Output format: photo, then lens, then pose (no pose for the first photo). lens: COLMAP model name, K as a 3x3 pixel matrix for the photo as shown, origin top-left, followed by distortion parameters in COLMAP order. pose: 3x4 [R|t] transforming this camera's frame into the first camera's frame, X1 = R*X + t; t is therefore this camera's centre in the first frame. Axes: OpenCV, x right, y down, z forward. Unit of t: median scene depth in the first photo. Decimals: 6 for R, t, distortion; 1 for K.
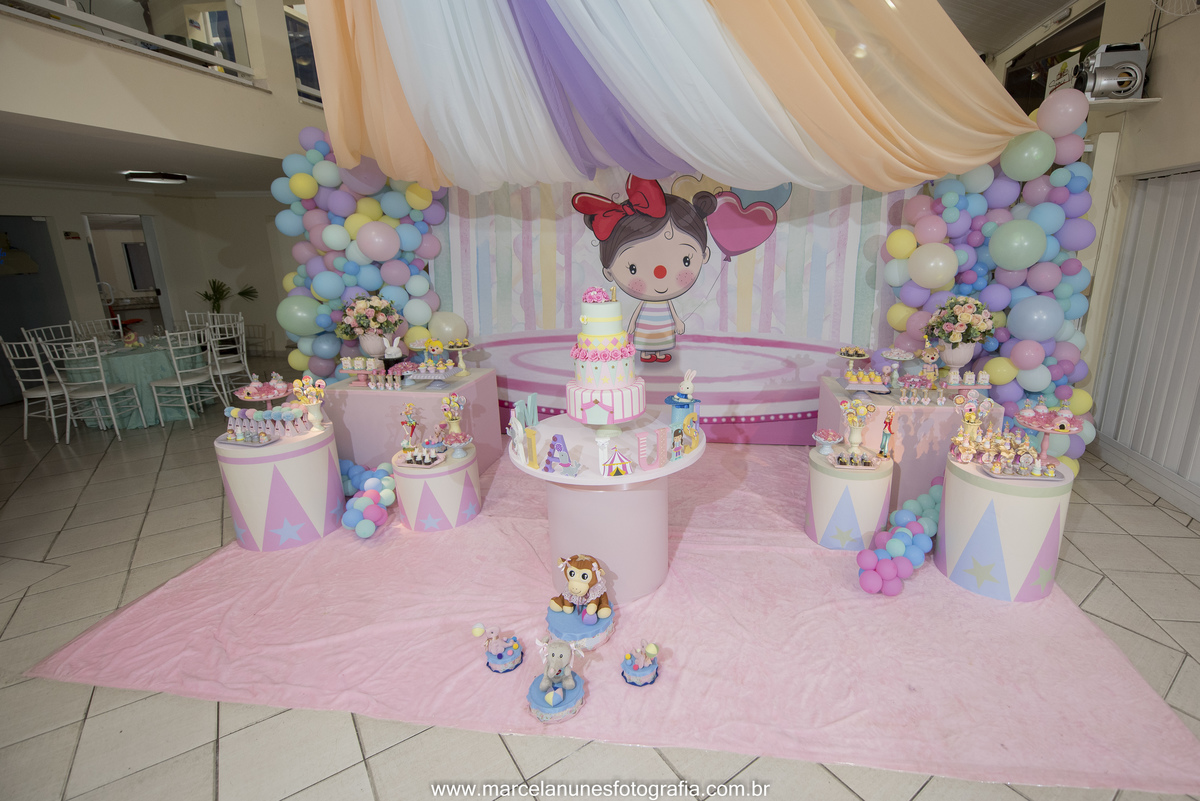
lens RADIAL K [[565.2, 0, 663.1], [0, 565.2, 389.0], [0, 0, 1]] dist [-0.020210, -0.000122]
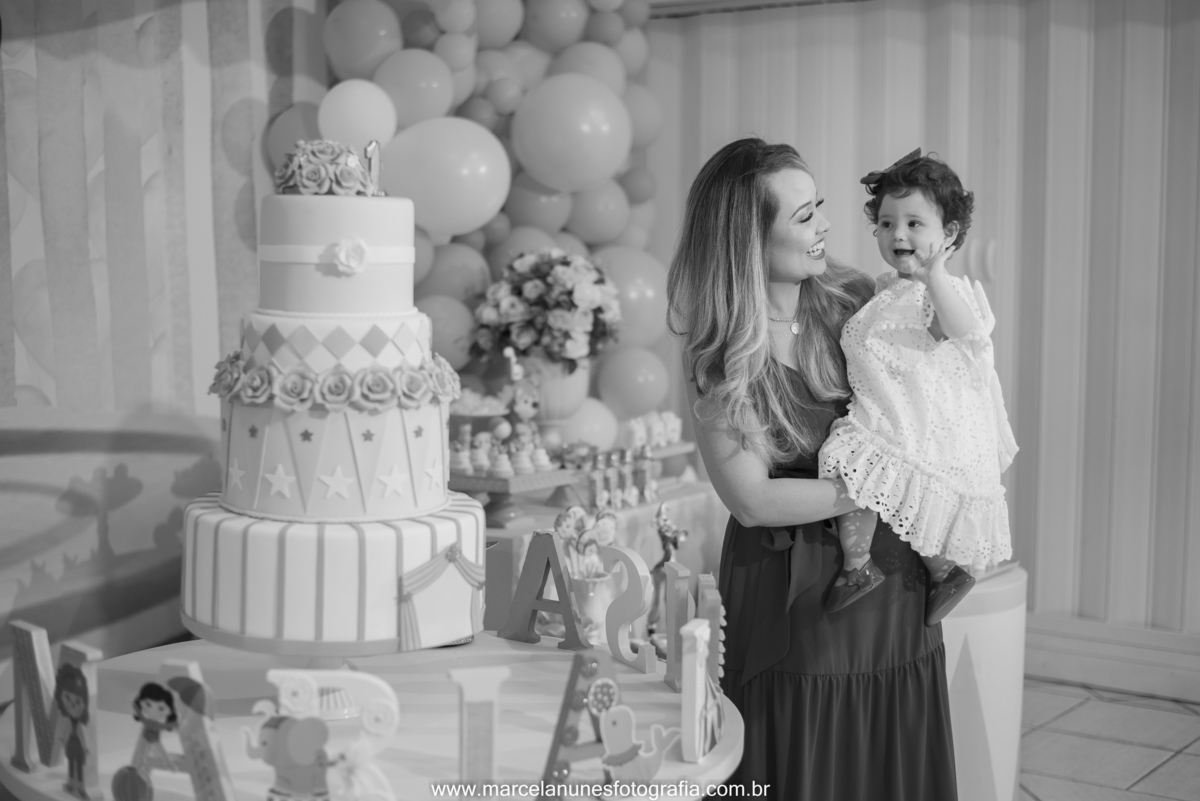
lens RADIAL K [[1801.0, 0, 634.4], [0, 1801.0, 450.9], [0, 0, 1]] dist [-0.110193, 0.000000]
pose [[0.470773, -0.099006, 0.876682, -0.506040], [0.218847, 0.975732, -0.007328, 0.000041], [-0.854680, 0.195309, 0.481015, 0.312645]]
